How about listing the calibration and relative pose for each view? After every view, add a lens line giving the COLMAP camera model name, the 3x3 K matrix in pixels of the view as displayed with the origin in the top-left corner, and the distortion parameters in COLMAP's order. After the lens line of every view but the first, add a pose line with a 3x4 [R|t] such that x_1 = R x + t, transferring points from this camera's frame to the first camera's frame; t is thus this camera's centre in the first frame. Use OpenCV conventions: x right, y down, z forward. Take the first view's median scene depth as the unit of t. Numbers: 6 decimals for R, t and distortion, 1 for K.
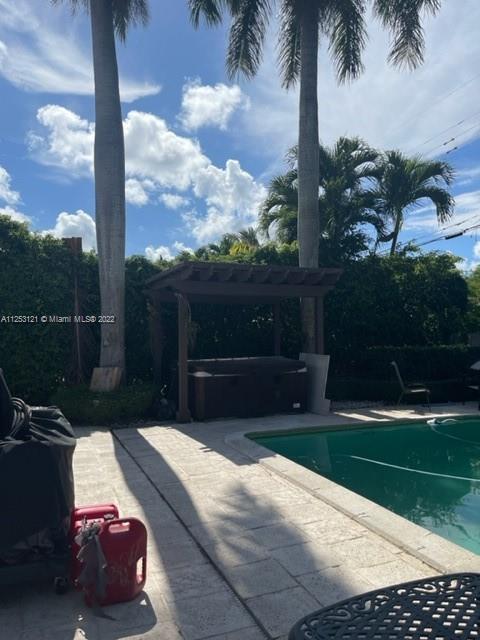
lens RADIAL K [[480.9, 0, 239.5], [0, 480.9, 323.0], [0, 0, 1]] dist [0.060199, -0.106860]
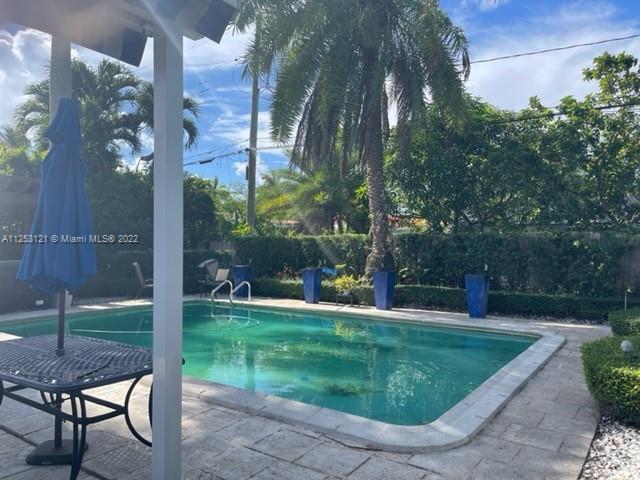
lens RADIAL K [[480.3, 0, 320.0], [0, 480.3, 240.0], [0, 0, 1]] dist [0.089098, -0.110308]
pose [[0.843629, 0.009628, 0.536841, 0.040226], [-0.016449, 0.999833, 0.007918, 0.004139], [-0.536675, -0.015510, 0.843646, -0.217919]]
